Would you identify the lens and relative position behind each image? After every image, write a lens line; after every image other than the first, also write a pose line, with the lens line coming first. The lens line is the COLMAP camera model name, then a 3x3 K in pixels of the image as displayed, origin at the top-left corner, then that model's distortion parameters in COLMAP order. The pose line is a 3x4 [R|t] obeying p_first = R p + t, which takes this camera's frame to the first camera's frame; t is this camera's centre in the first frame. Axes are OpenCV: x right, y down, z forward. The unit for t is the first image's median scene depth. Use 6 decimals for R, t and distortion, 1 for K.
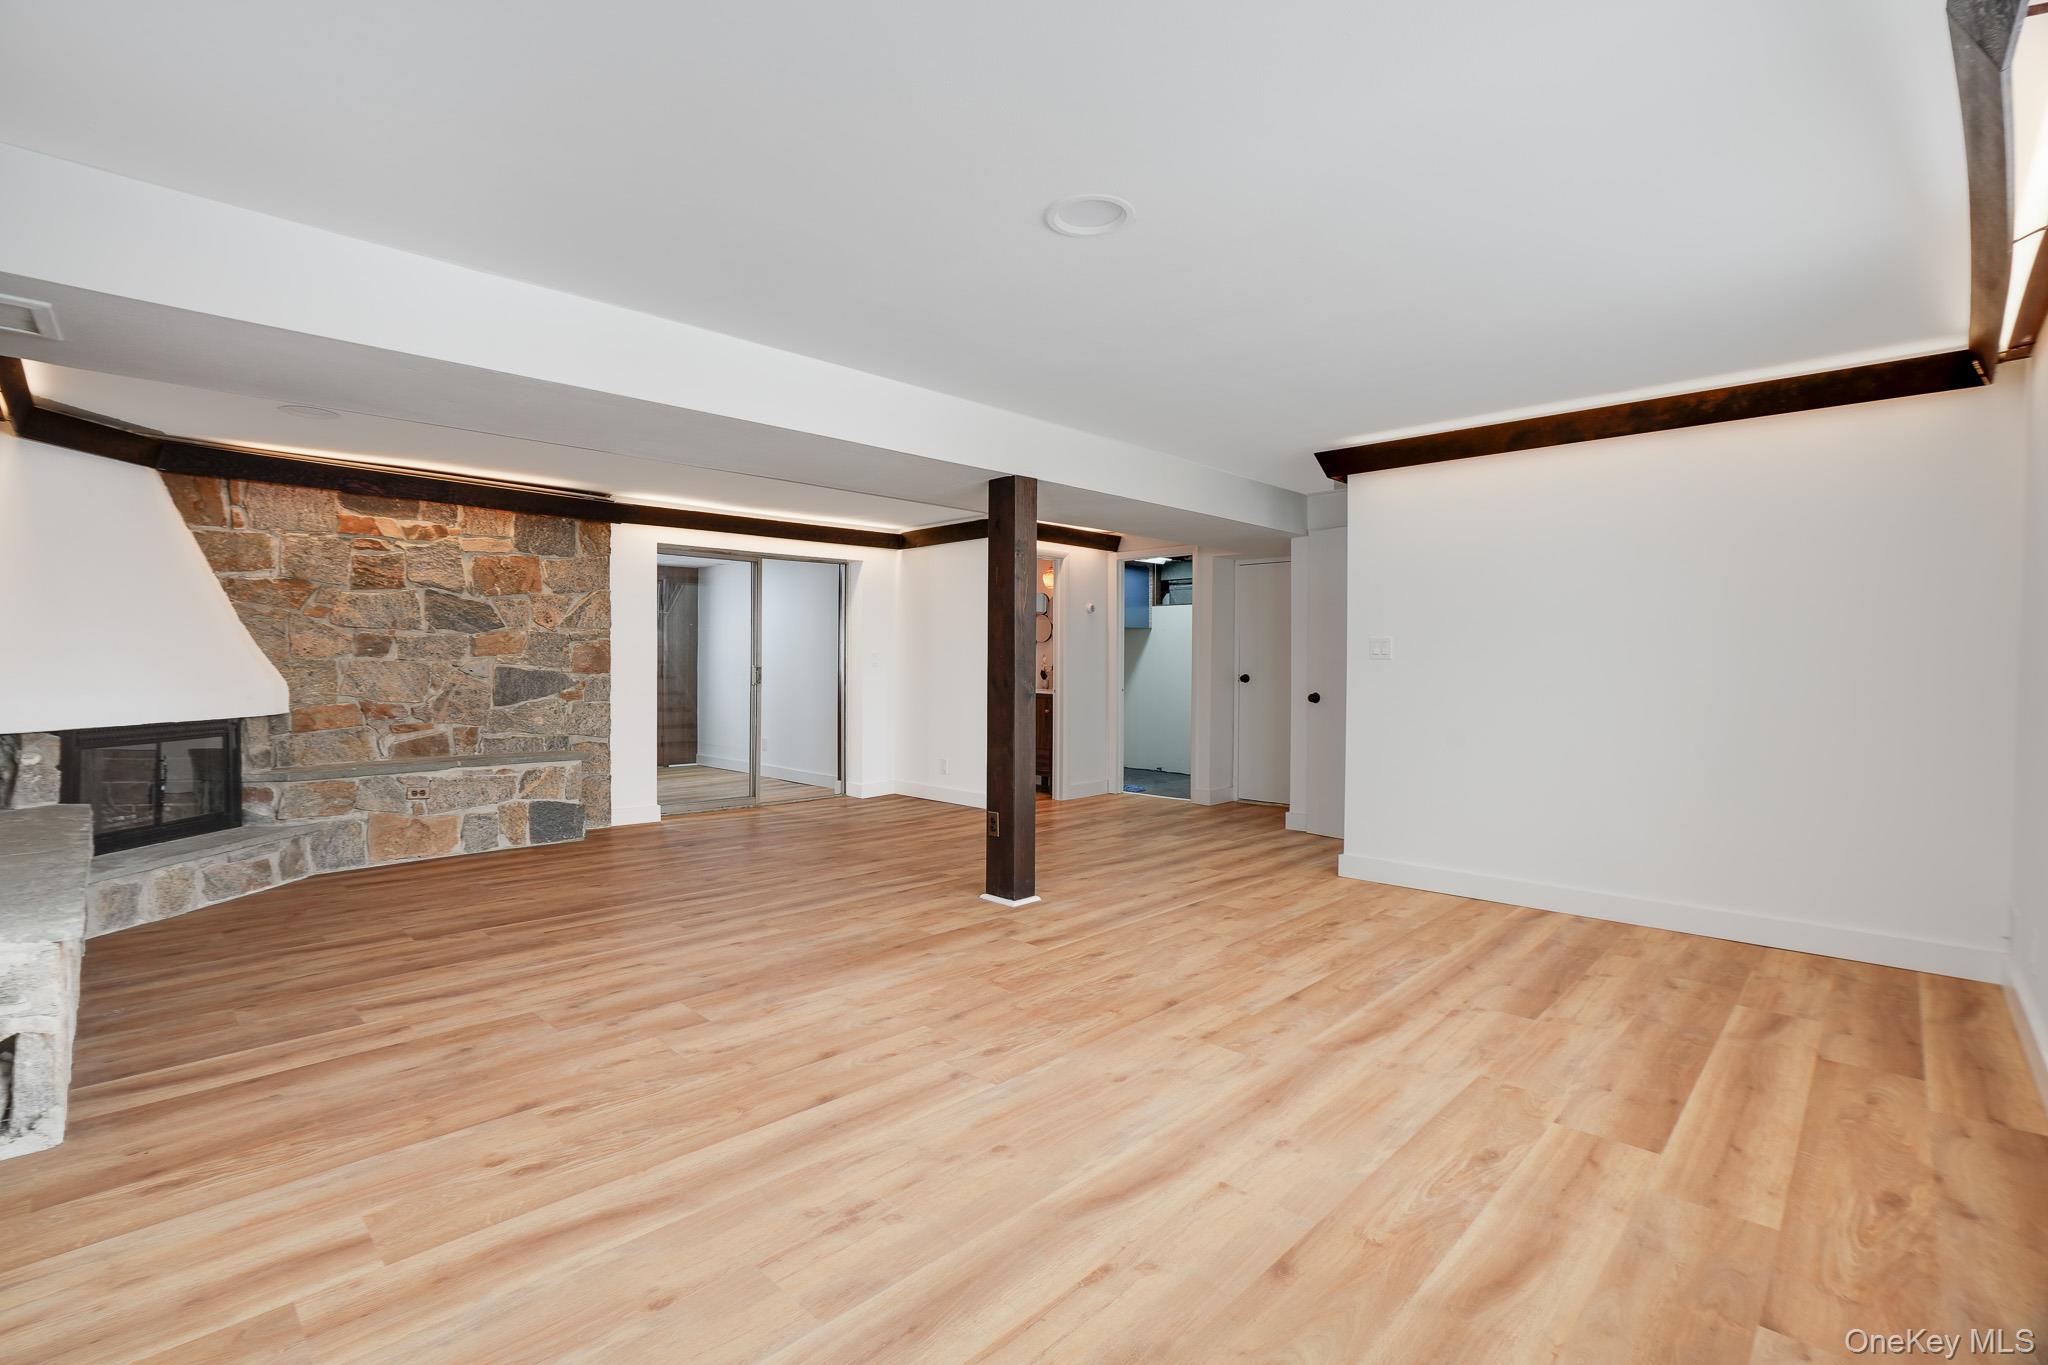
lens RADIAL K [[939.5, 0, 1020.2], [0, 939.5, 666.2], [0, 0, 1]] dist [-0.073469, 0.026427]
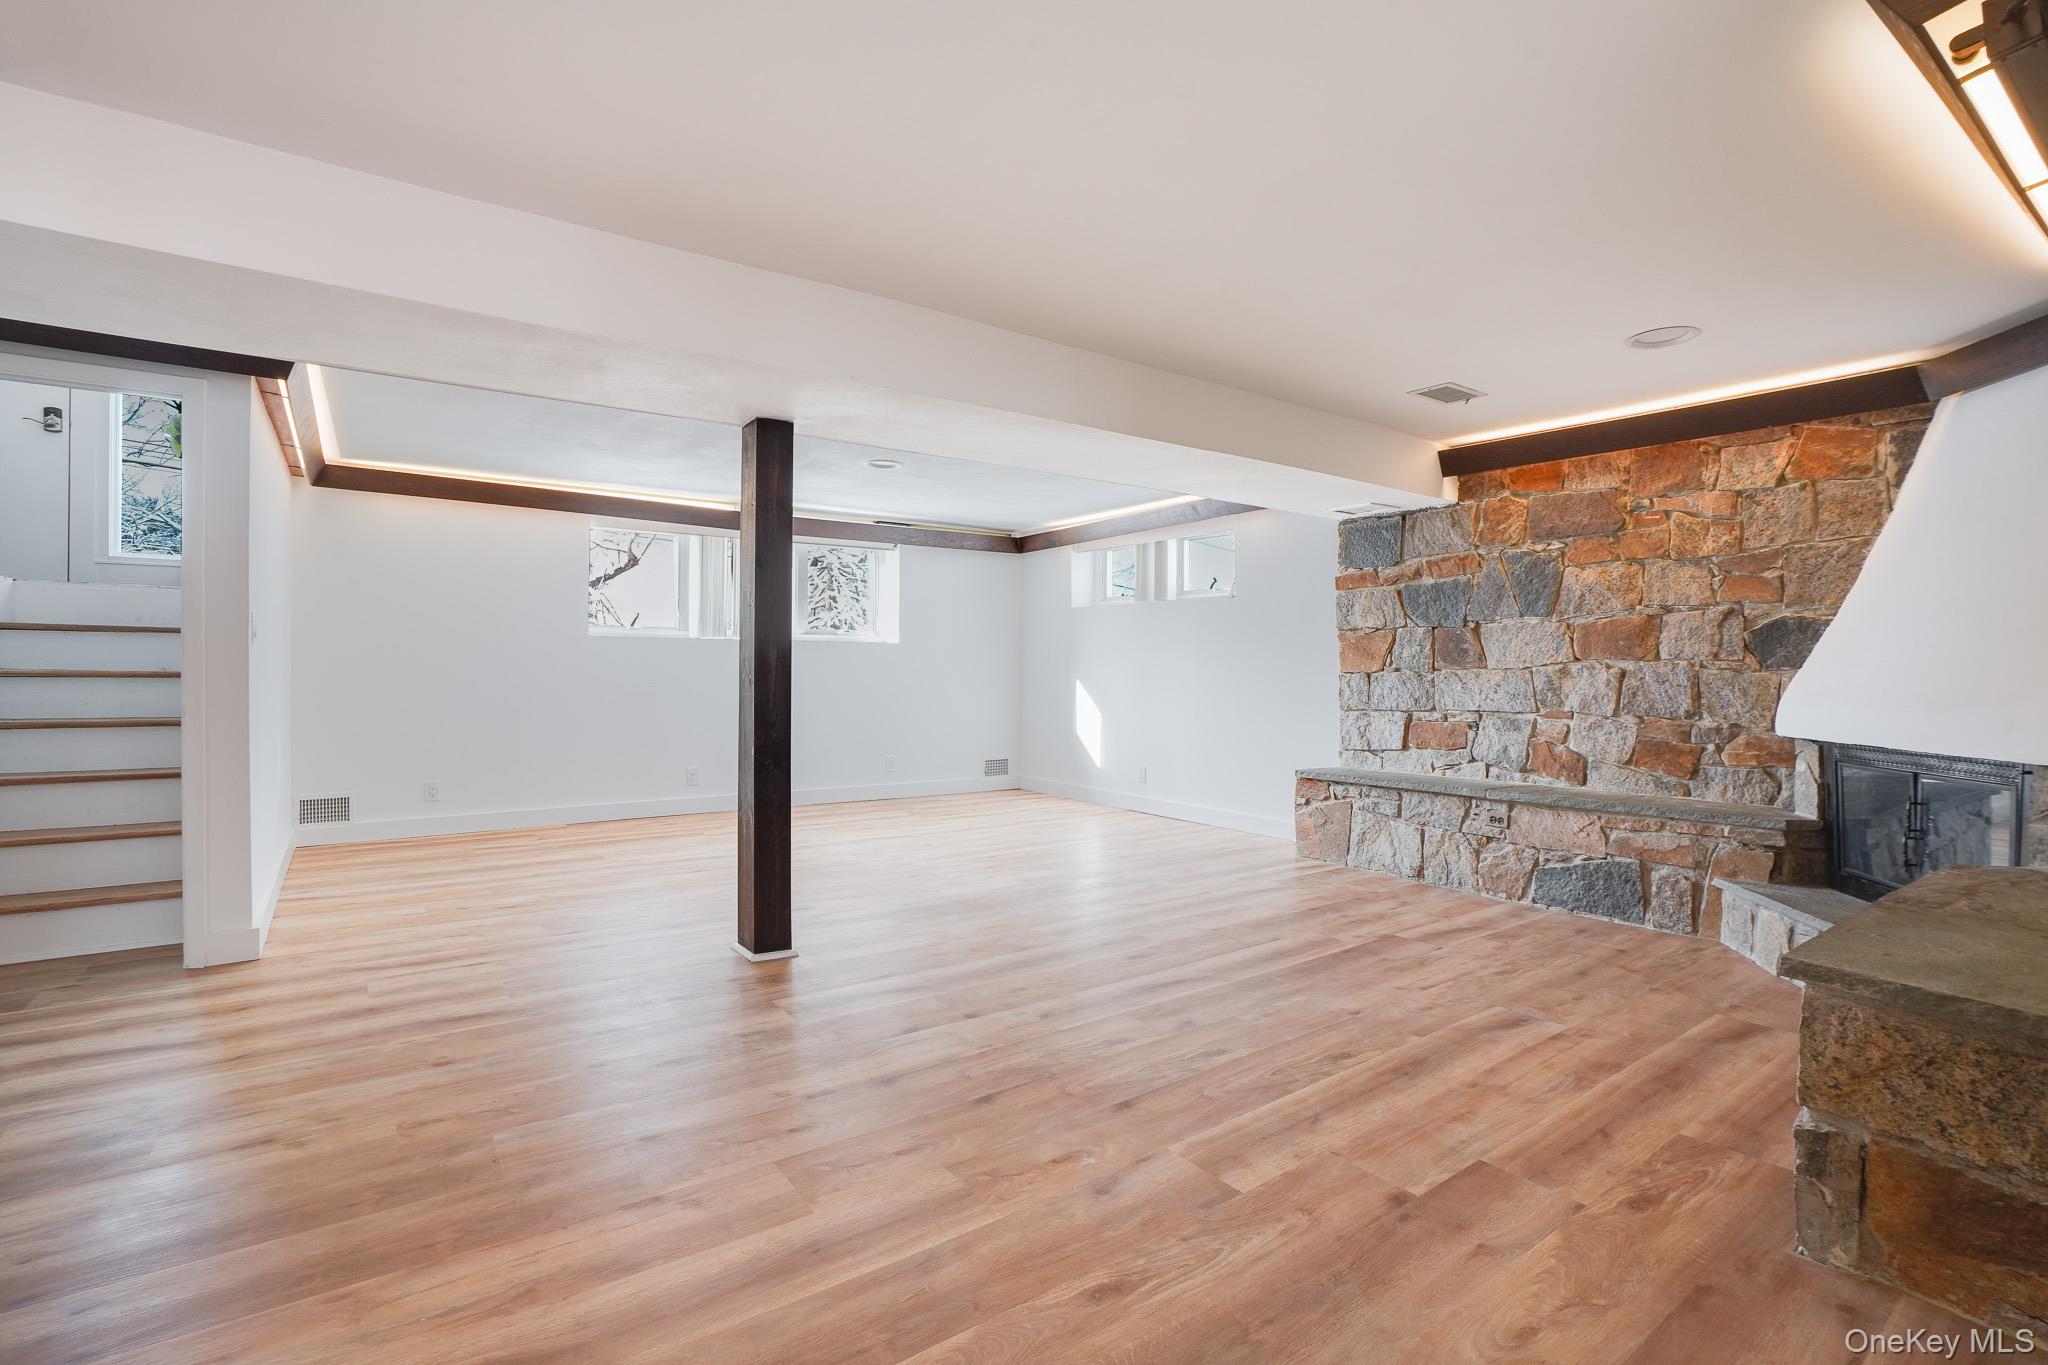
lens RADIAL K [[939.5, 0, 1020.2], [0, 939.5, 666.2], [0, 0, 1]] dist [-0.073469, 0.026427]
pose [[-0.981260, -0.014694, 0.192125, -0.422635], [-0.014536, 0.999892, 0.002232, 0.004703], [-0.192137, -0.000602, -0.981368, 1.974423]]
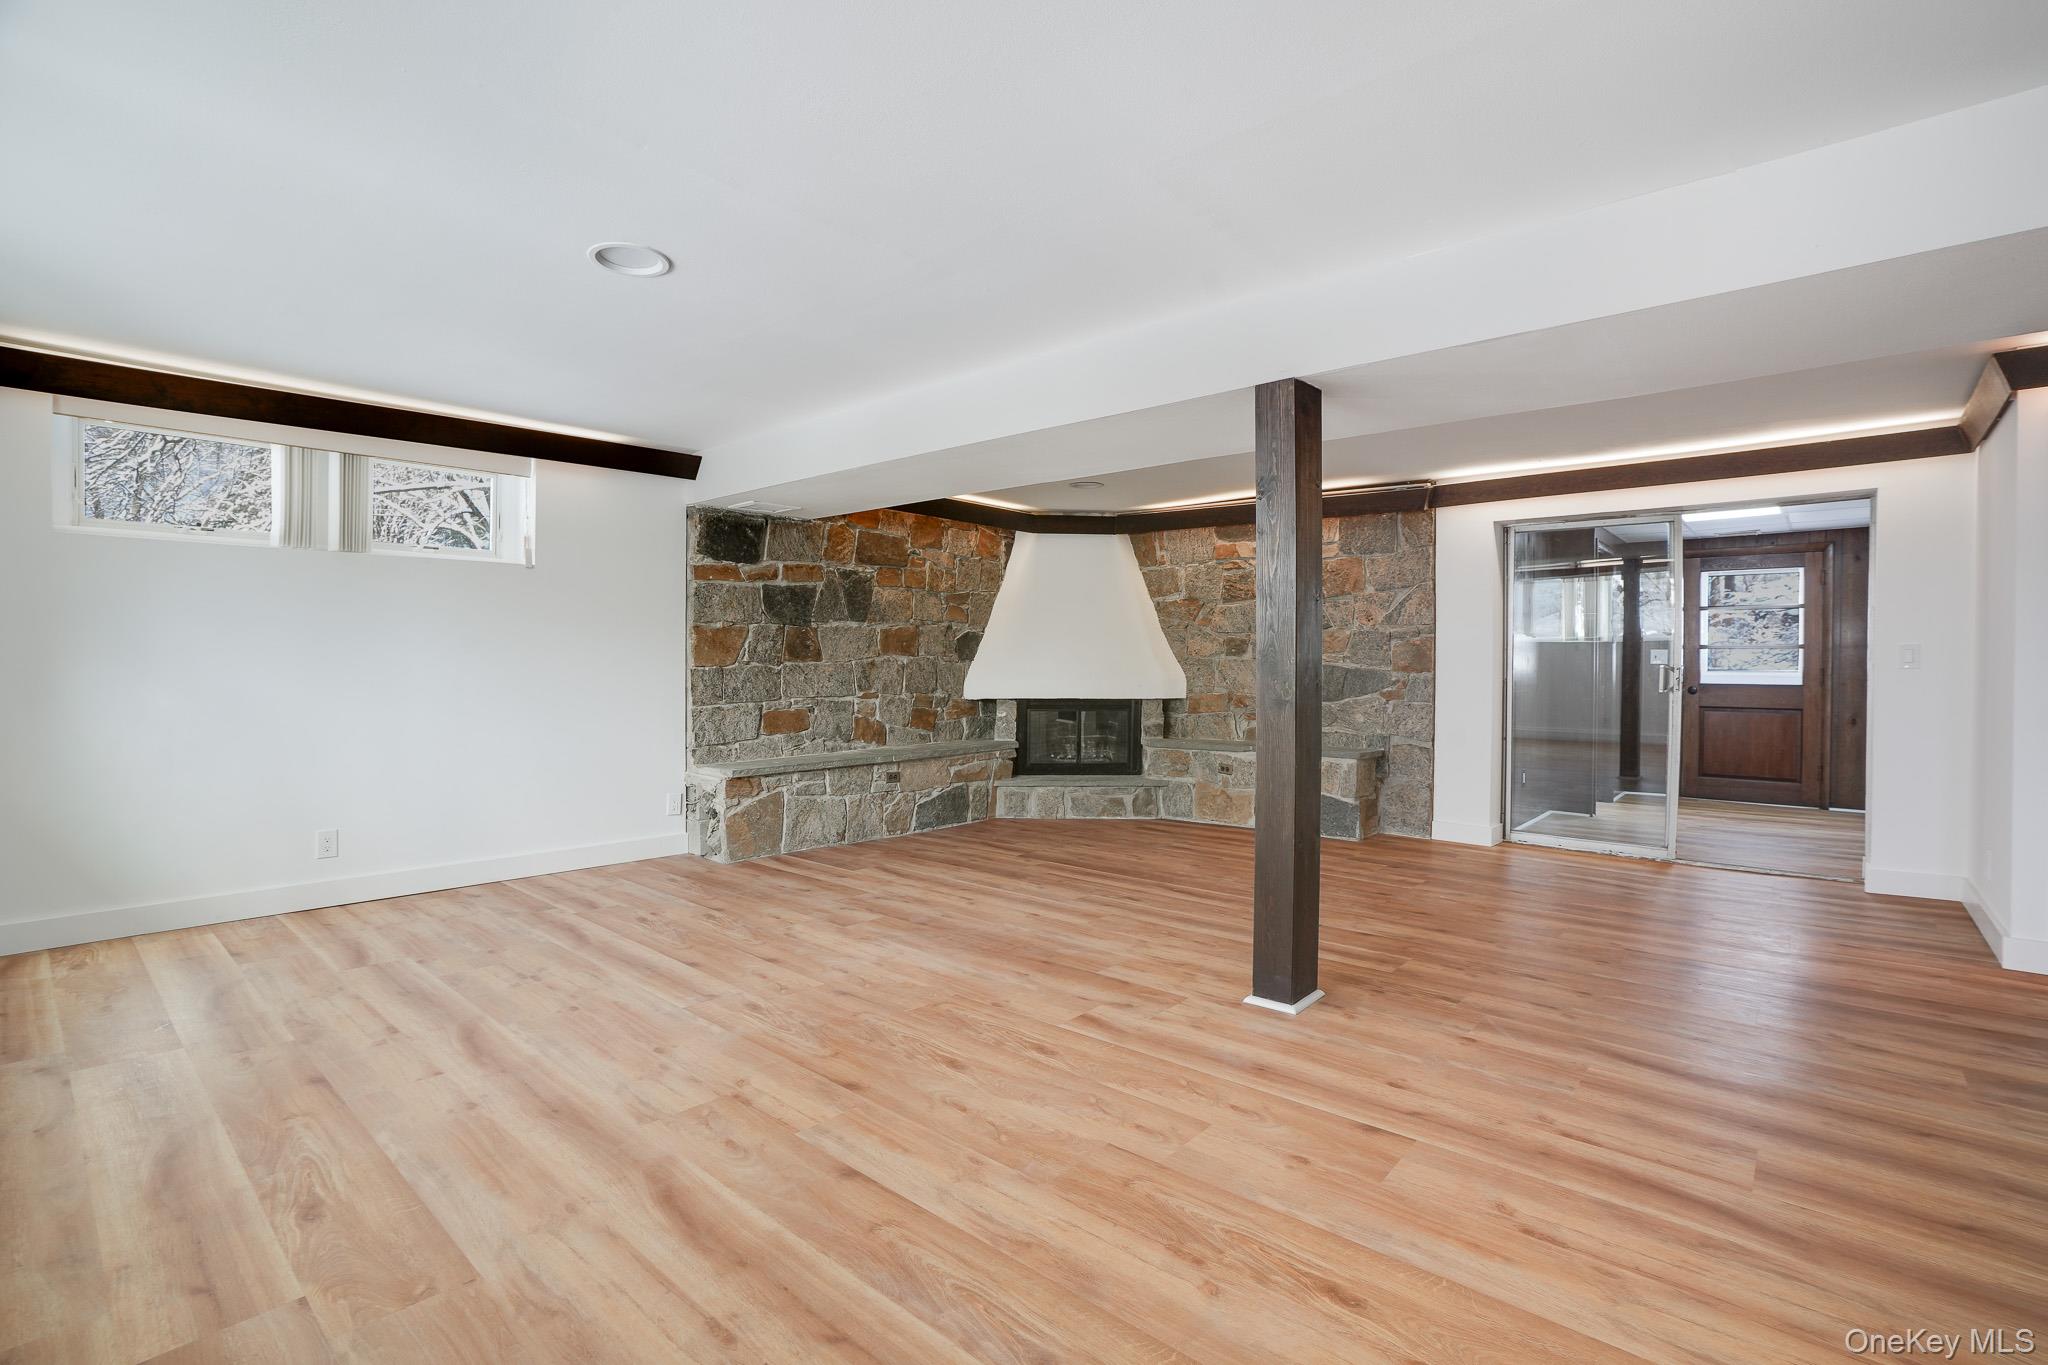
lens RADIAL K [[952.6, 0, 1017.6], [0, 952.6, 689.3], [0, 0, 1]] dist [-0.068820, 0.028683]
pose [[0.041528, 0.023797, -0.998854, 0.760693], [-0.006571, 0.999701, 0.023544, 0.008155], [0.999116, 0.005586, 0.041672, 0.885427]]
